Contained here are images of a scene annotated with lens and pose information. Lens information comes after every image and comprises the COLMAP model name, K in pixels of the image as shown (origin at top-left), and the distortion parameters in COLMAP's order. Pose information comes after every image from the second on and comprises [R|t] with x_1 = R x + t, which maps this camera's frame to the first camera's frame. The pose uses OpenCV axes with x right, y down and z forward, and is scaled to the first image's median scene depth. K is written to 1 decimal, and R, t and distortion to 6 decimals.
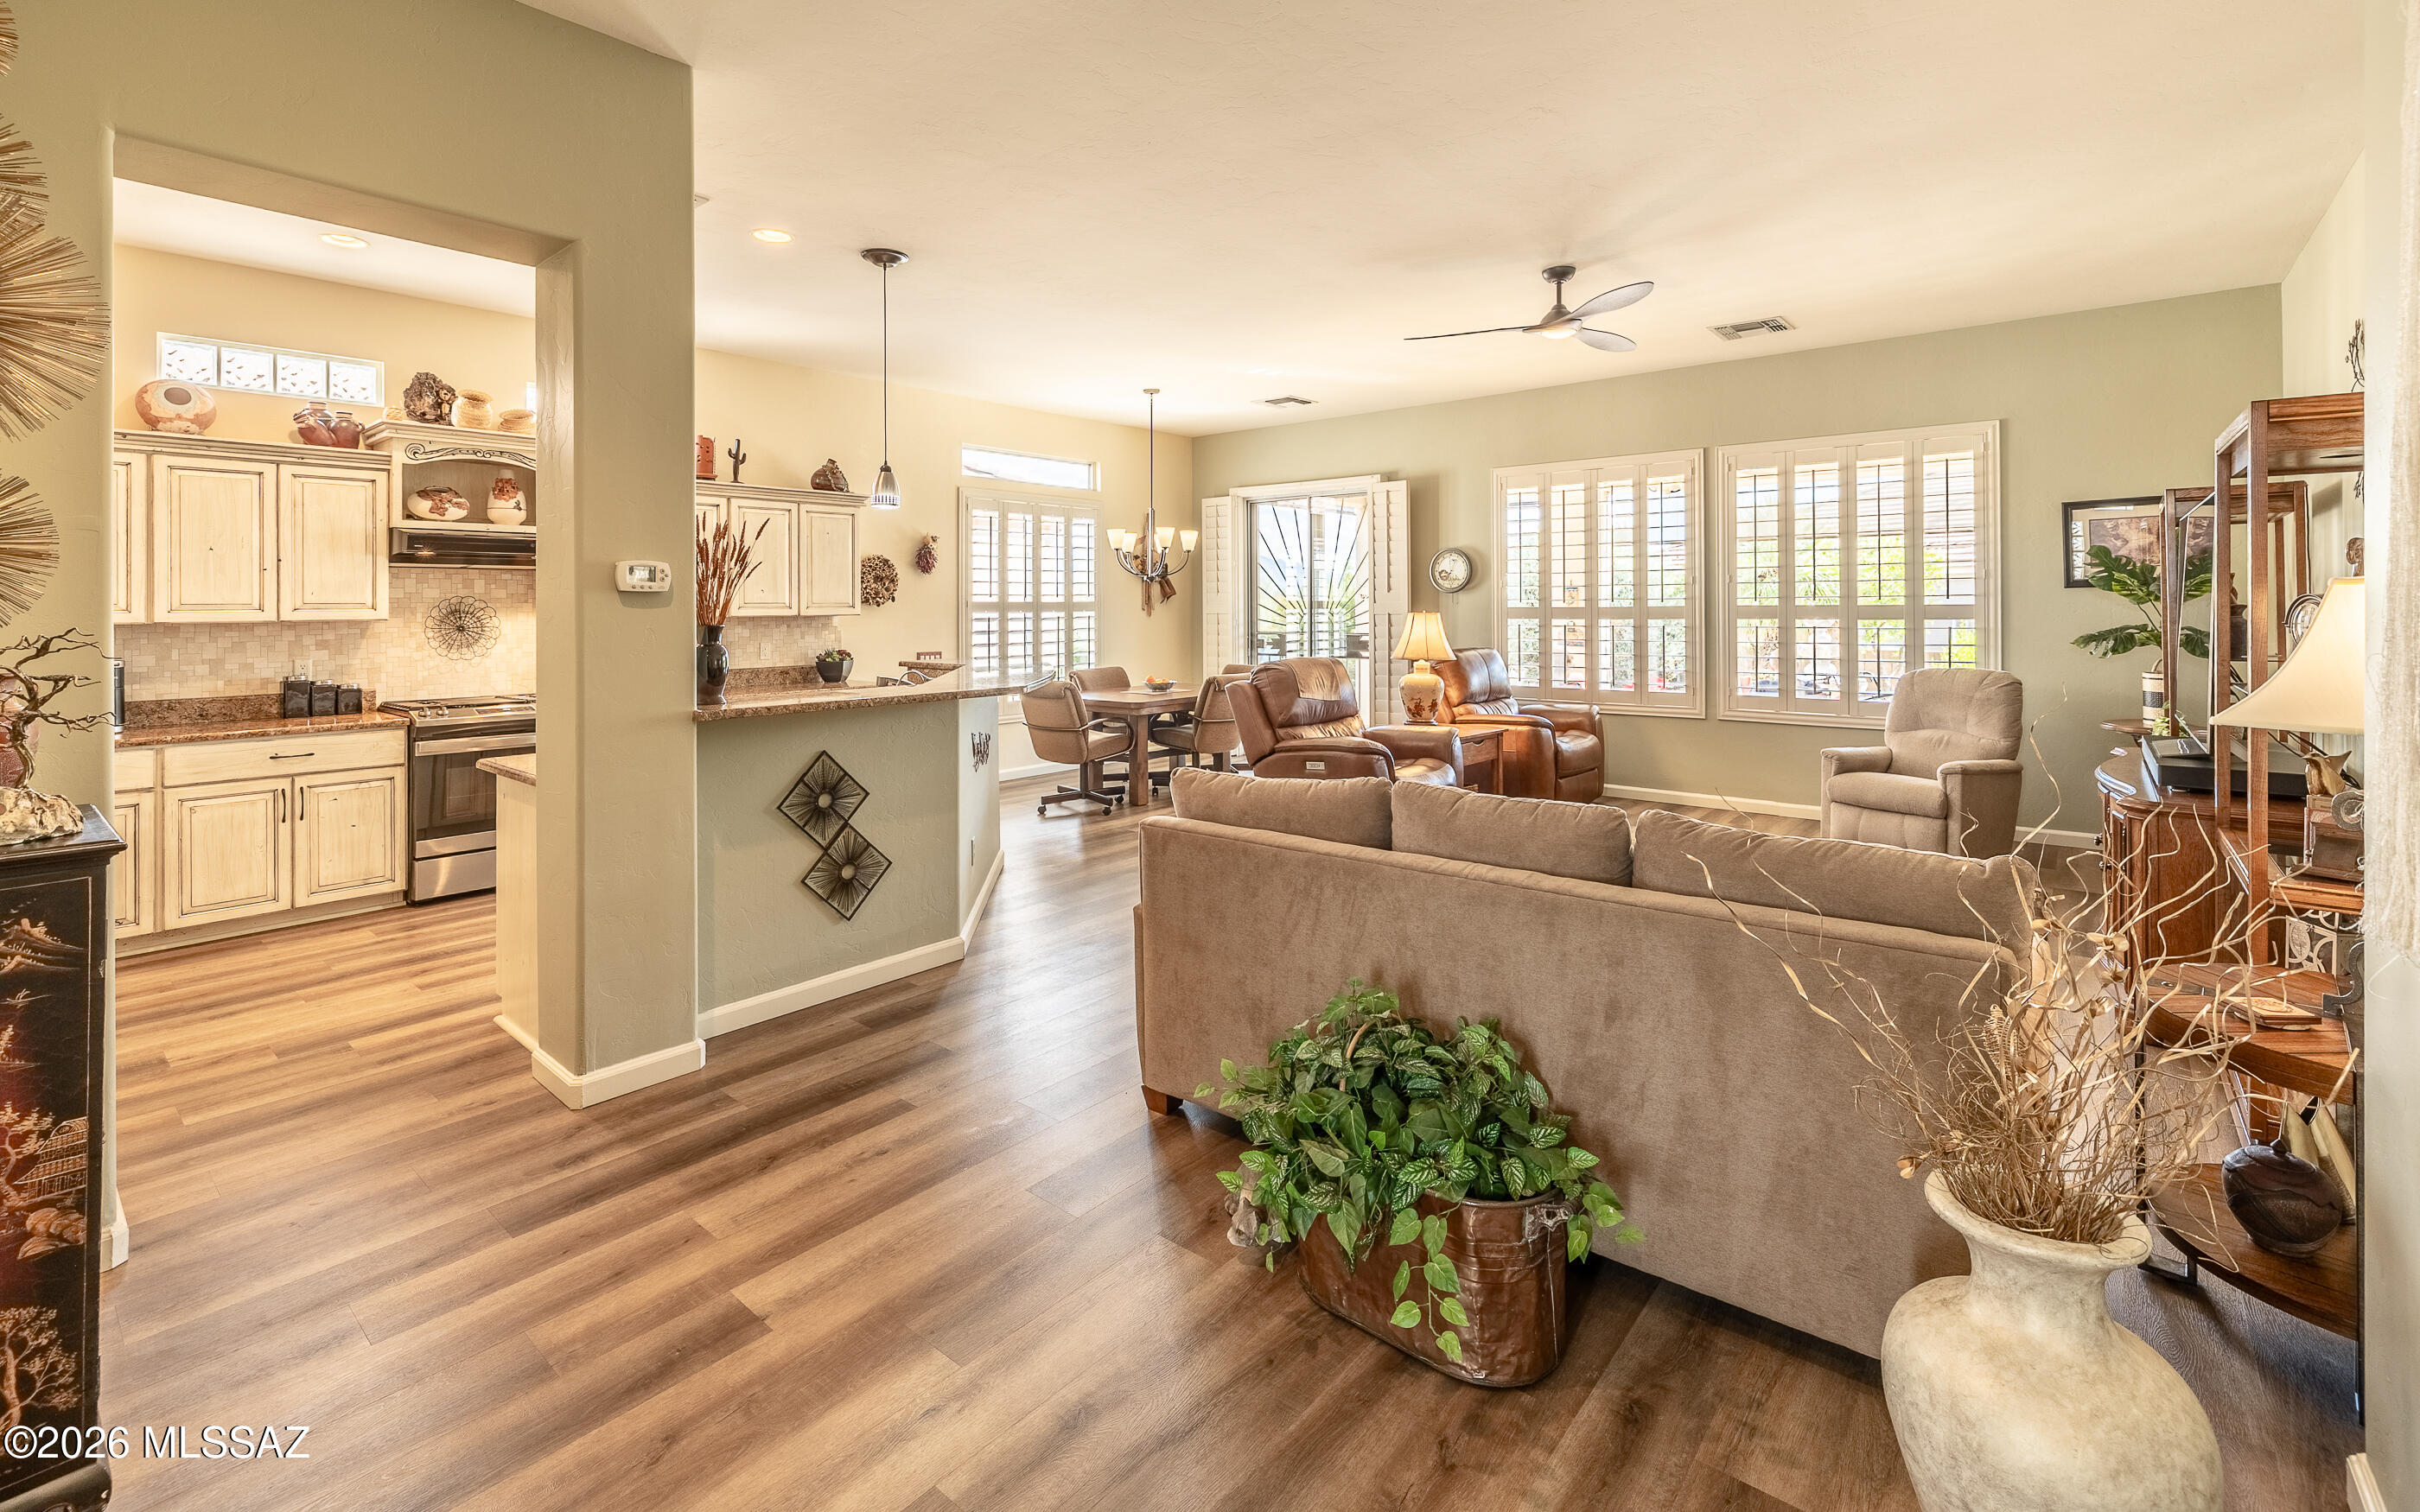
lens RADIAL K [[1034.1, 0, 1198.5], [0, 1034.1, 612.9], [0, 0, 1]] dist [0.000879, -0.001507]
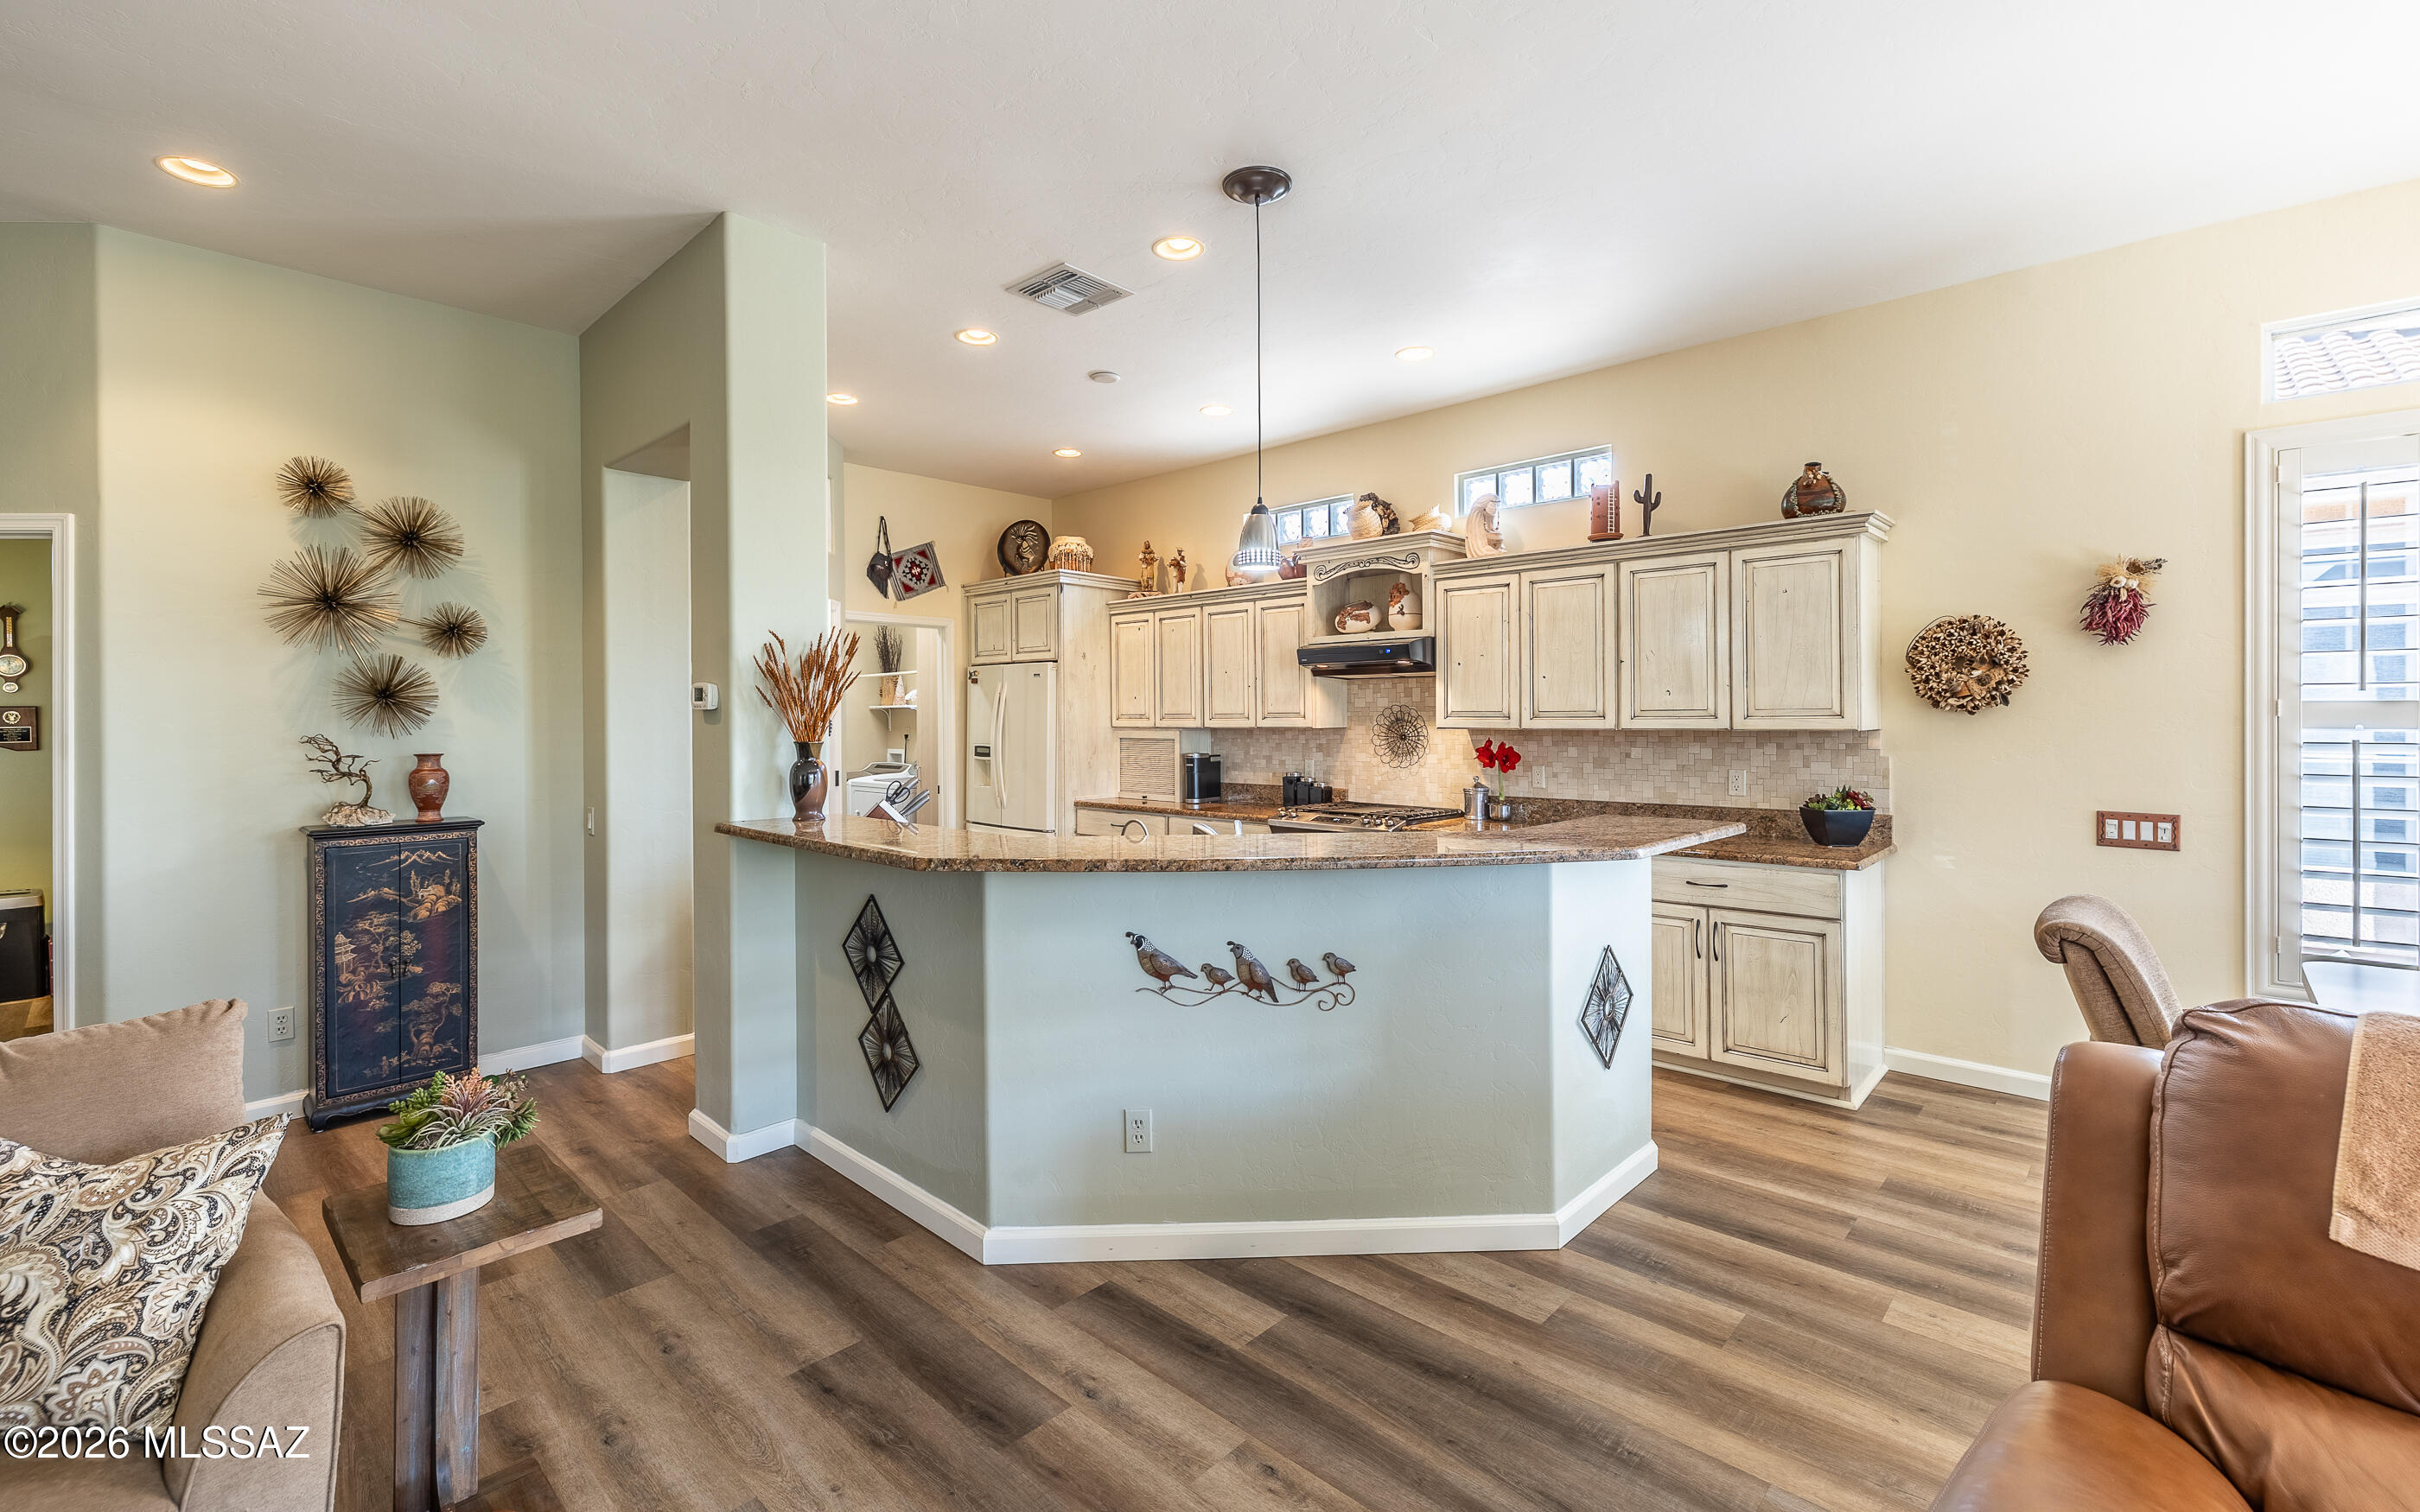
lens RADIAL K [[1034.1, 0, 1215.3], [0, 1034.1, 765.7], [0, 0, 1]] dist [0.000879, -0.001507]
pose [[-0.058293, 0.057137, -0.996663, 0.263338], [0.002697, 0.998366, 0.057076, -0.012641], [0.998296, 0.000640, -0.058352, 0.750496]]
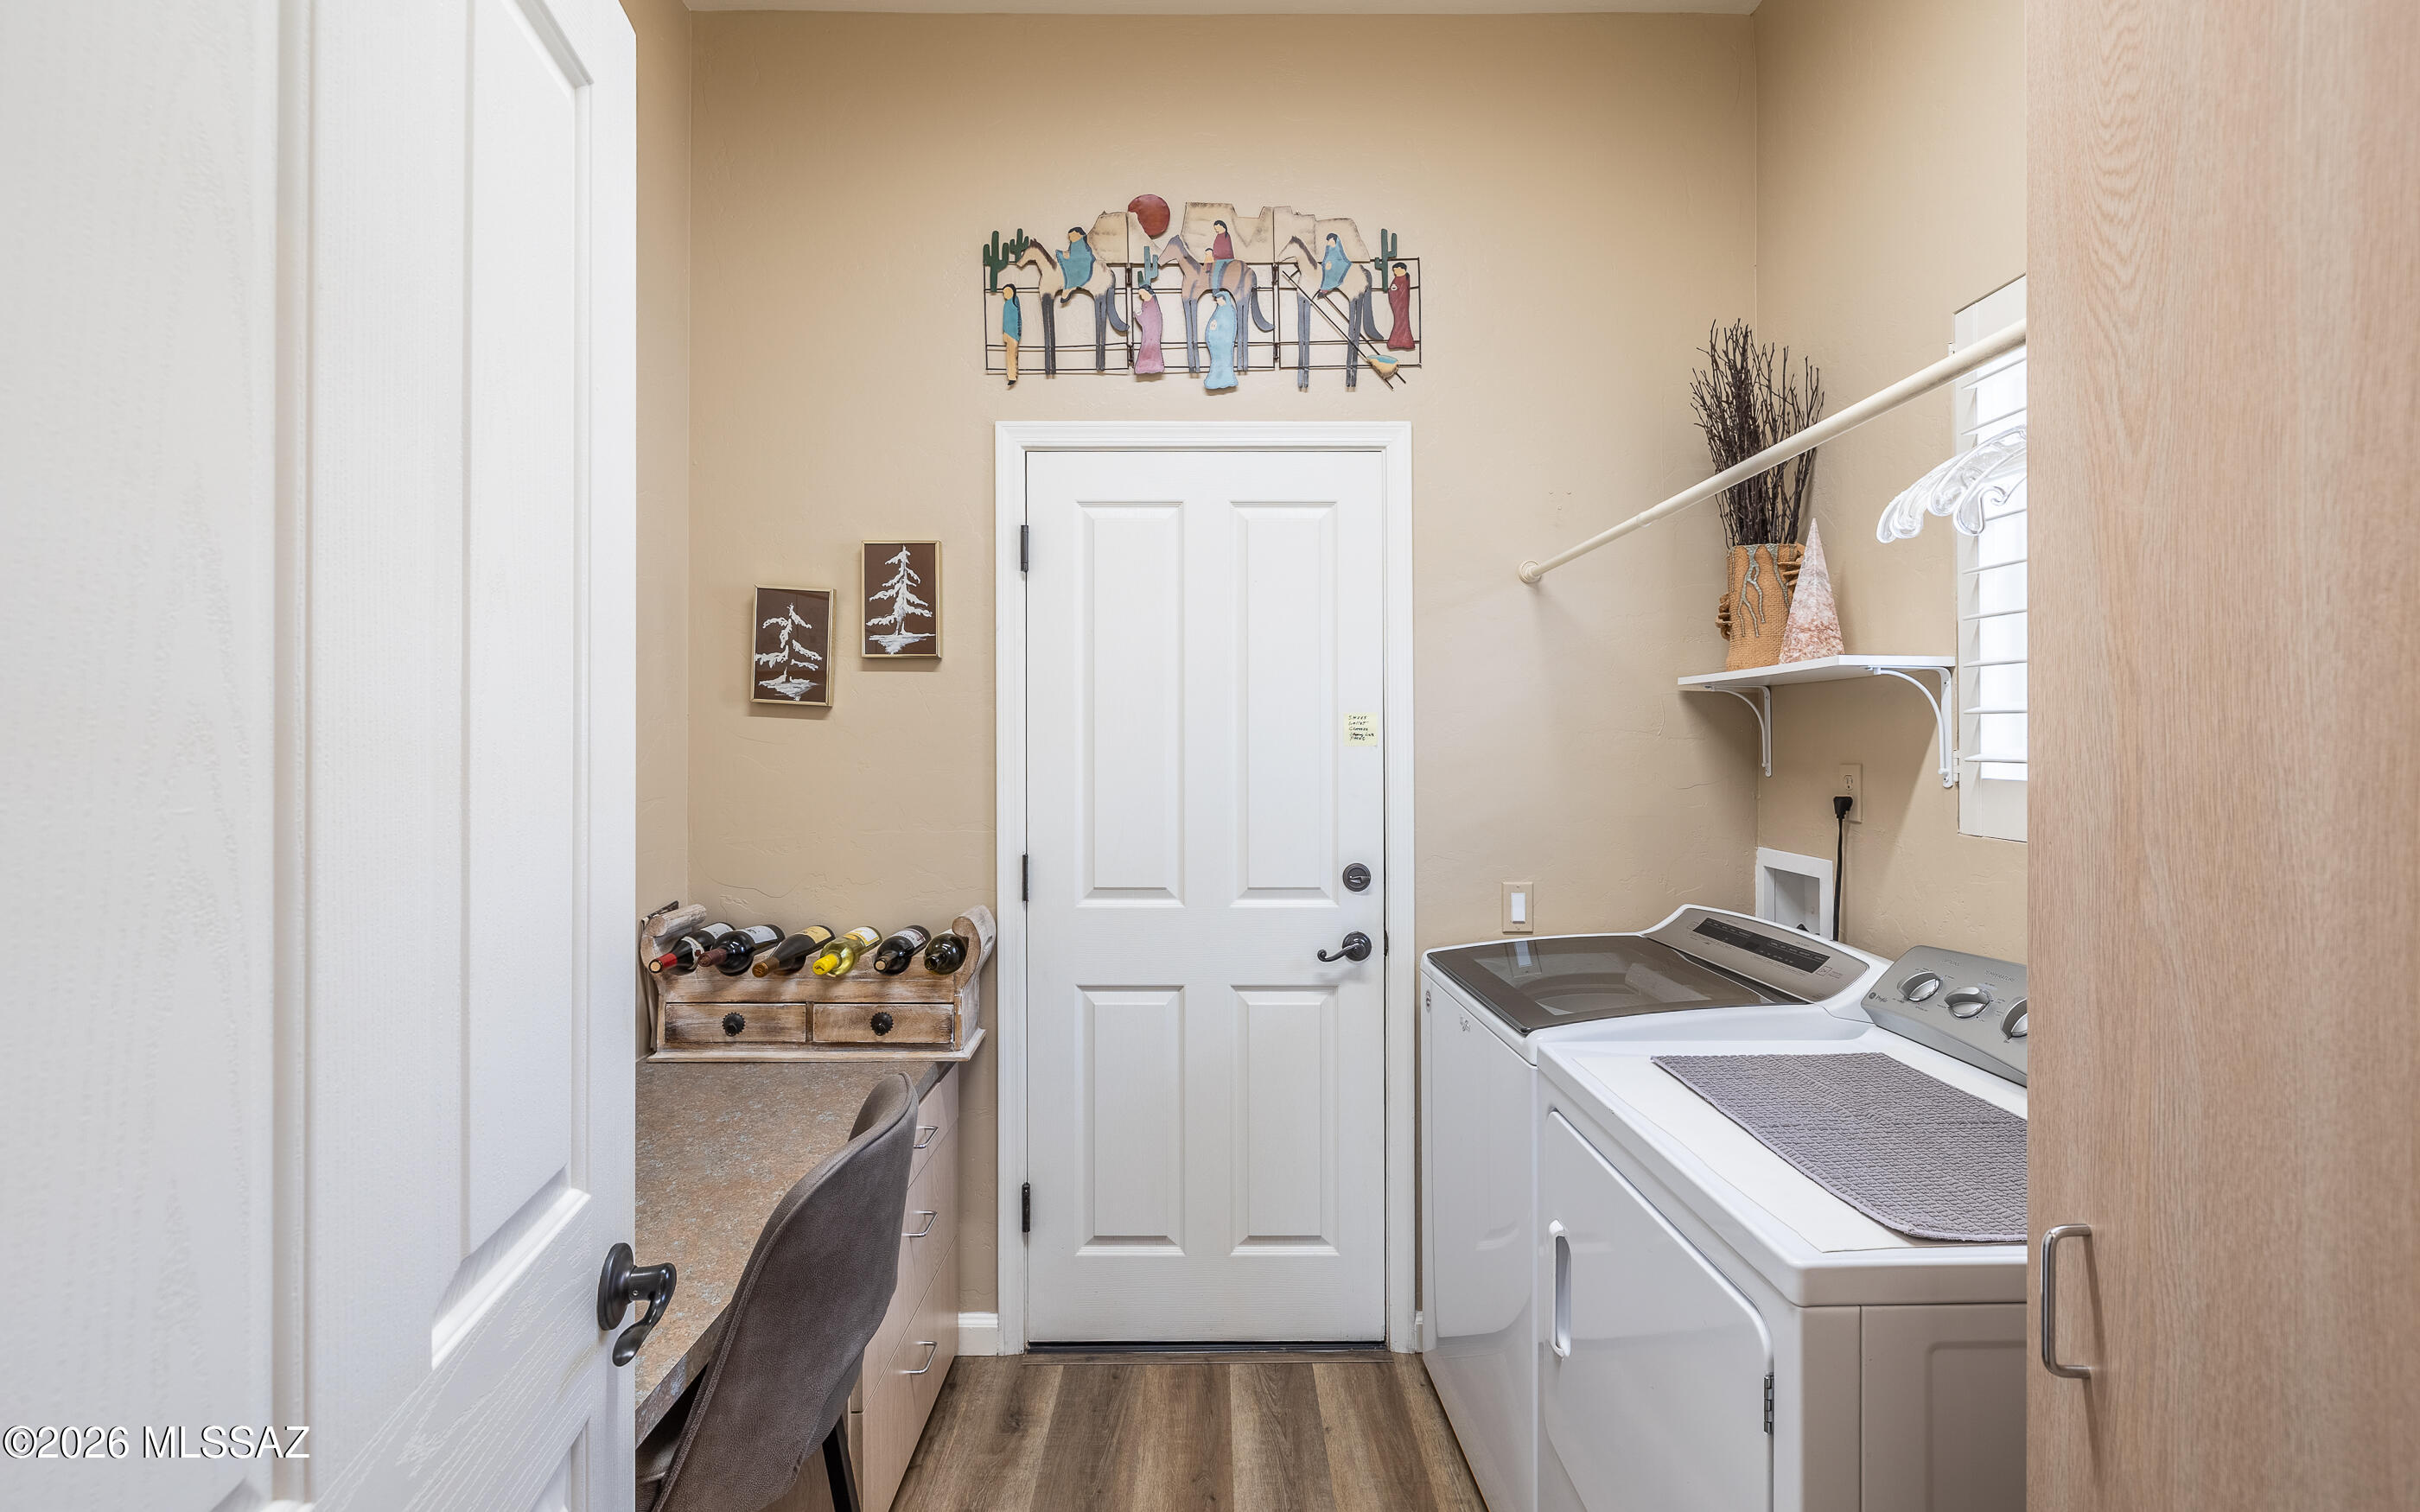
lens RADIAL K [[1034.1, 0, 1203.5], [0, 1034.1, 740.7], [0, 0, 1]] dist [0.000879, -0.001507]
pose [[-0.764008, 0.013109, -0.645073, -0.755353], [0.014394, 0.999891, 0.003271, 0.004509], [0.645046, -0.006786, -0.764114, 0.367847]]
